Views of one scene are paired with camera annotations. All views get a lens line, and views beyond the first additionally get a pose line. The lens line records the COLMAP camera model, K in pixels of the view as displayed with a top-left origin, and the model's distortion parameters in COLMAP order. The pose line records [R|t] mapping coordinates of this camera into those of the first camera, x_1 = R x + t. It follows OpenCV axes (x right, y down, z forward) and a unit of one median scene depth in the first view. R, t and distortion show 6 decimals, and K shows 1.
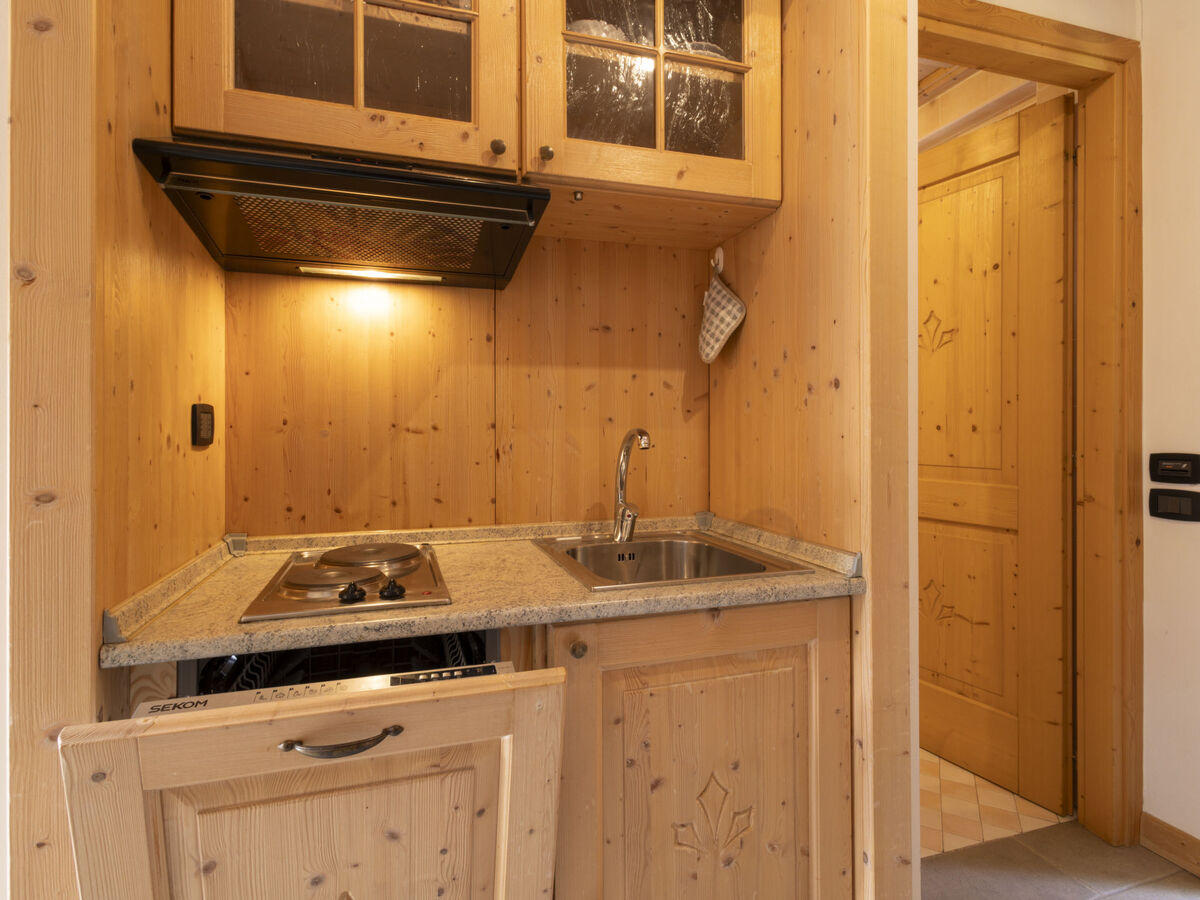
lens RADIAL K [[611.5, 0, 594.9], [0, 611.5, 445.9], [0, 0, 1]] dist [0.003227, -0.000272]
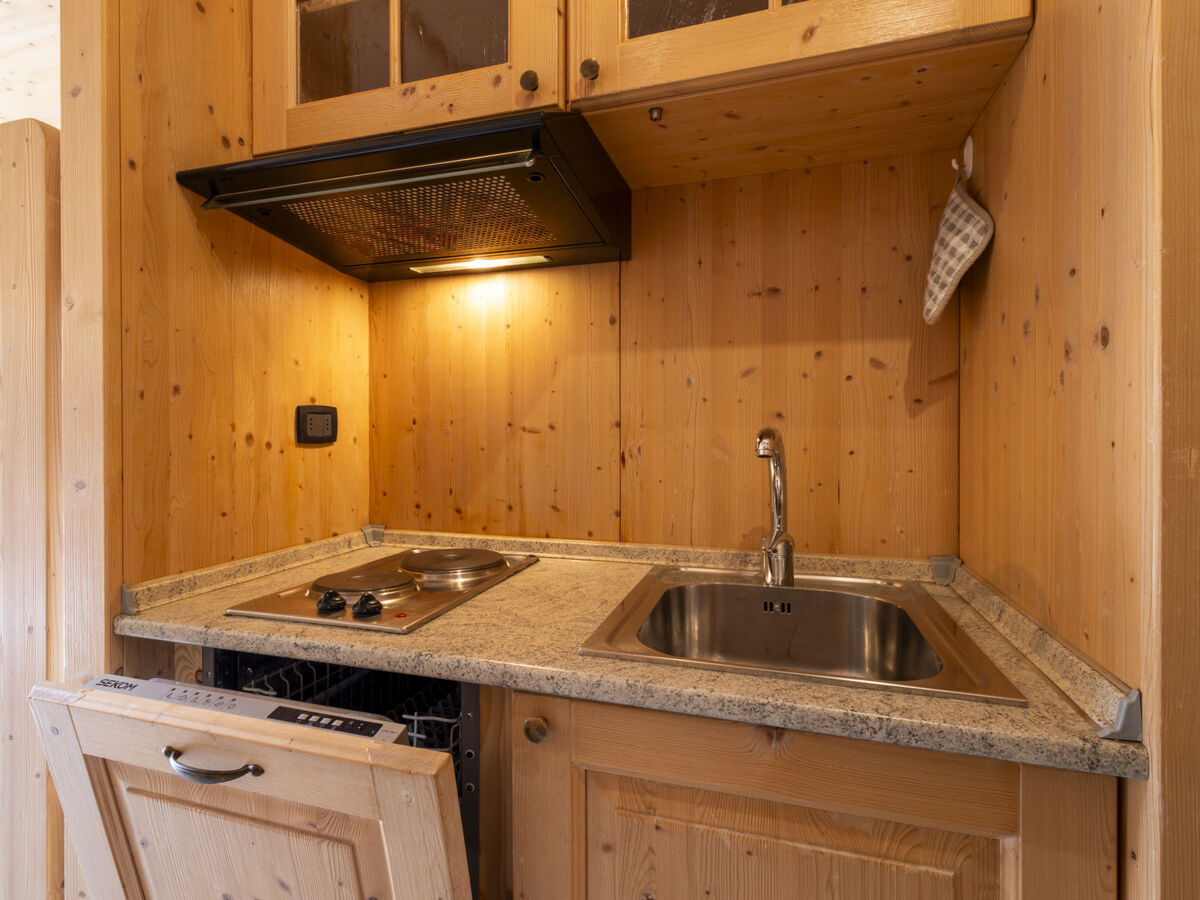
lens RADIAL K [[611.5, 0, 594.9], [0, 611.5, 445.9], [0, 0, 1]] dist [0.003227, -0.000272]
pose [[0.805071, 0.016862, -0.592939, 0.341128], [-0.016288, 0.999847, 0.006318, -0.008843], [0.592955, 0.004572, 0.805222, 0.339204]]
